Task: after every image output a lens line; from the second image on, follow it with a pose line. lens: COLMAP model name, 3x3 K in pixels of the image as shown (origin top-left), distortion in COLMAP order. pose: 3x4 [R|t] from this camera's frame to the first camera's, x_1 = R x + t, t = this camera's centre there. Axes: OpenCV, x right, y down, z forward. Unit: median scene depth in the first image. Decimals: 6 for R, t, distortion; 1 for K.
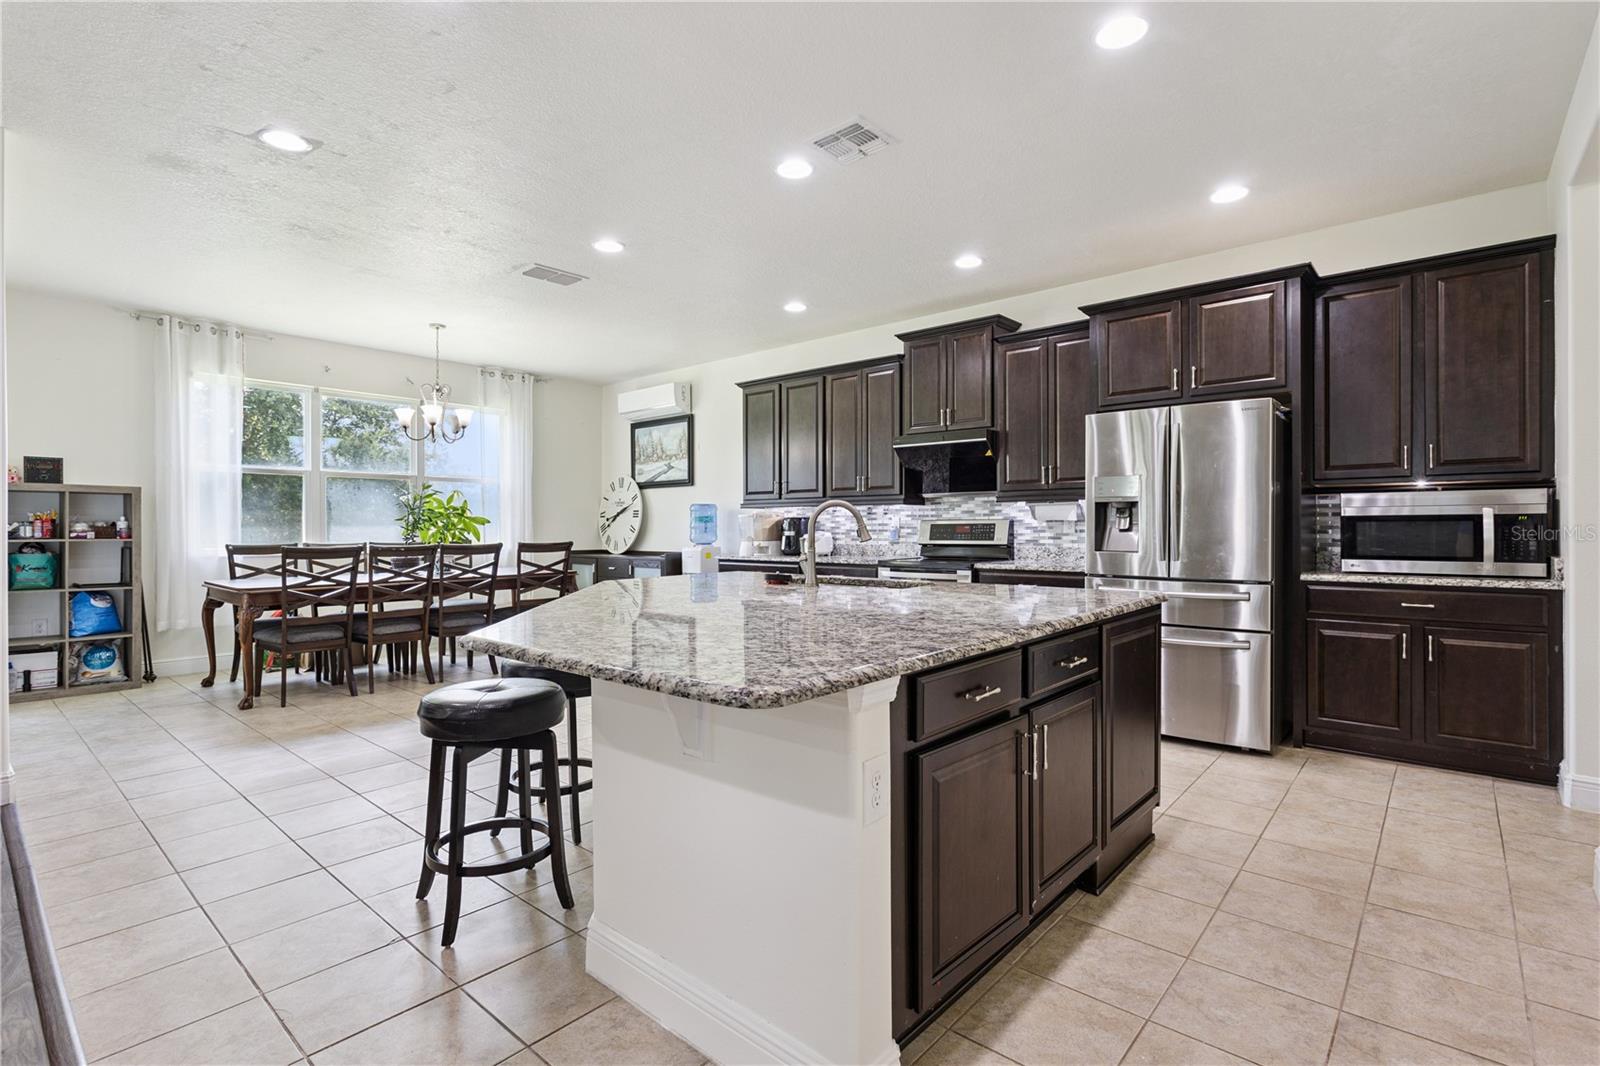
lens RADIAL K [[751.3, 0, 791.5], [0, 751.3, 527.2], [0, 0, 1]] dist [-0.003795, -0.000471]
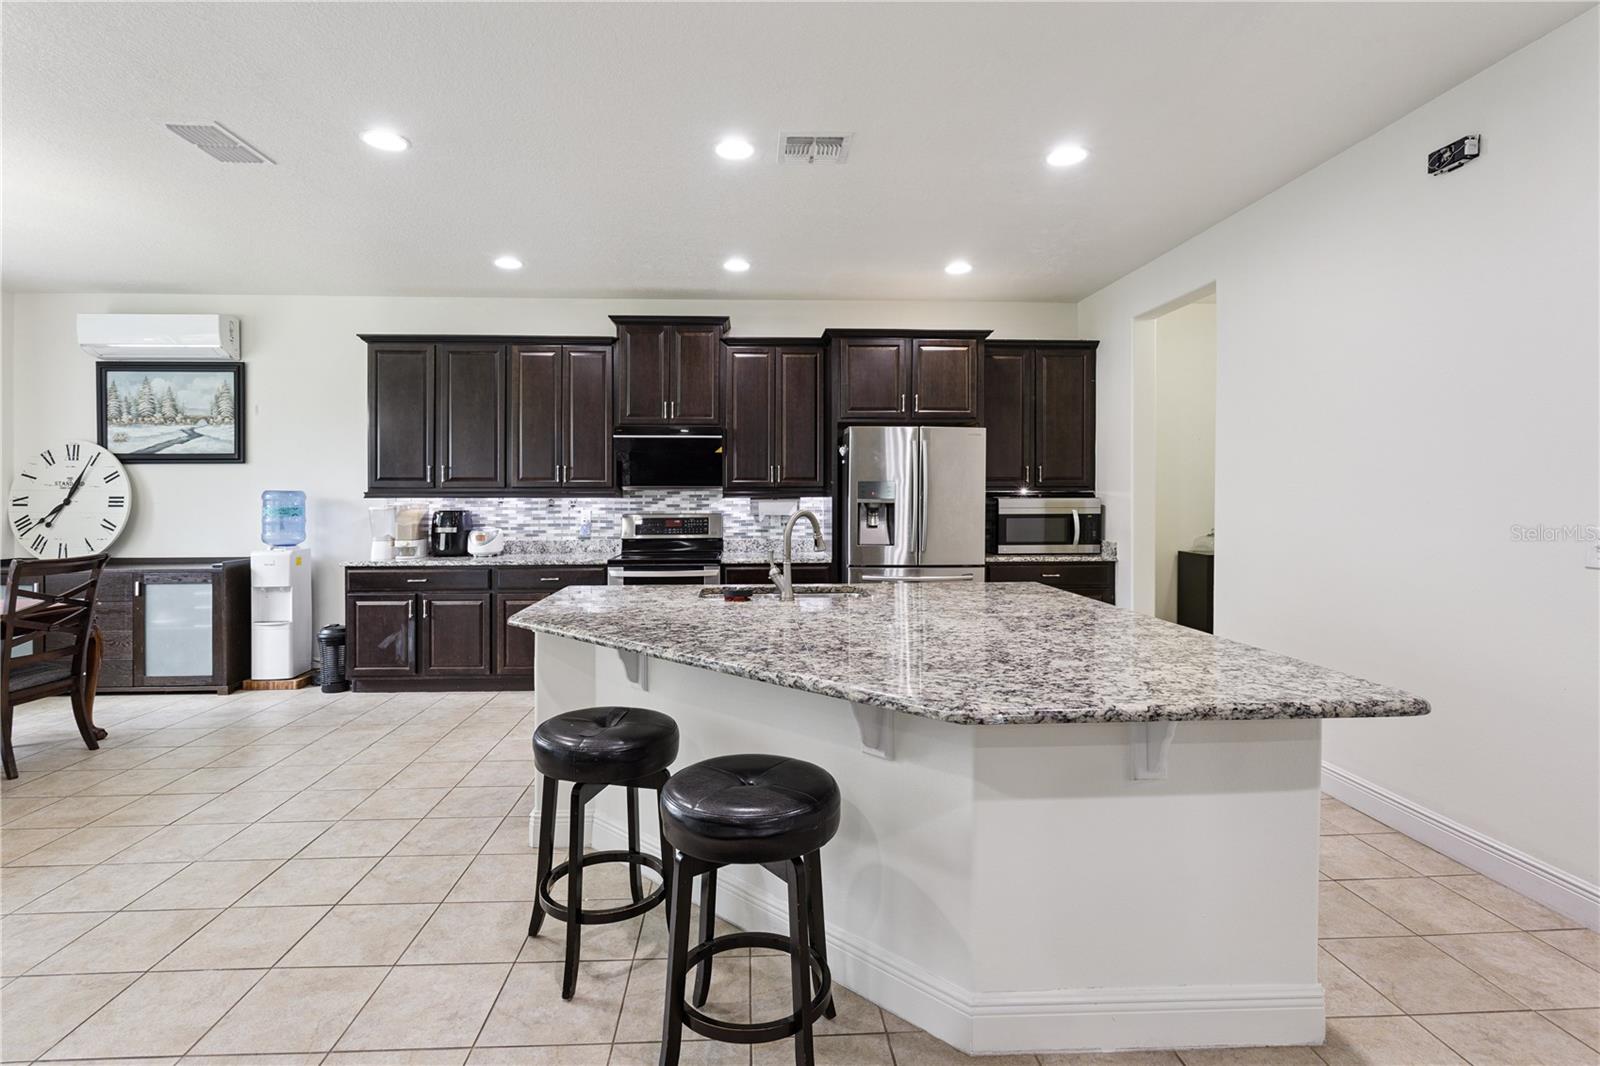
lens RADIAL K [[764.2, 0, 776.8], [0, 764.2, 500.4], [0, 0, 1]] dist [0.000010, 0.000317]
pose [[0.717566, 0.001070, 0.696490, -0.359506], [0.000166, 0.999999, -0.001708, -0.024712], [-0.696491, 0.001342, 0.717564, 0.169804]]
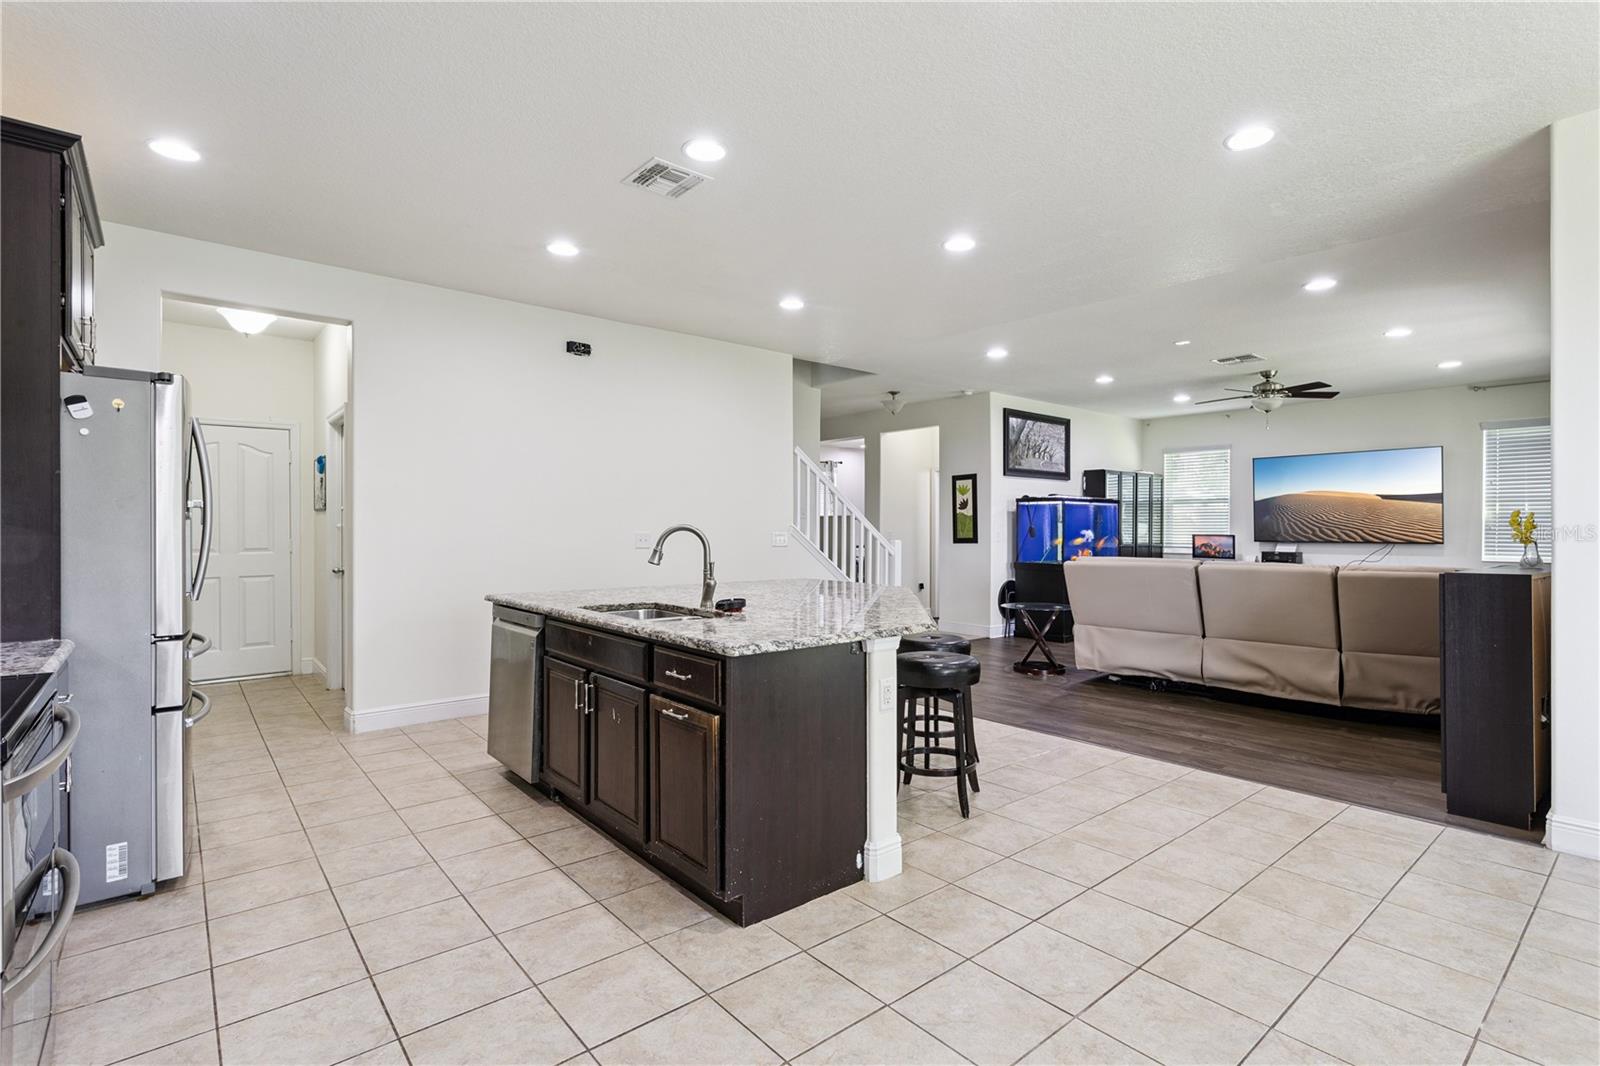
lens RADIAL K [[757.2, 0, 800.0], [0, 757.2, 533.0], [0, 0, 1]] dist [0.001317, 0.000463]
pose [[-0.988940, 0.002358, 0.148295, -0.140482], [0.003472, 0.999968, 0.007250, -0.016644], [-0.148273, 0.007685, -0.988917, 1.097087]]
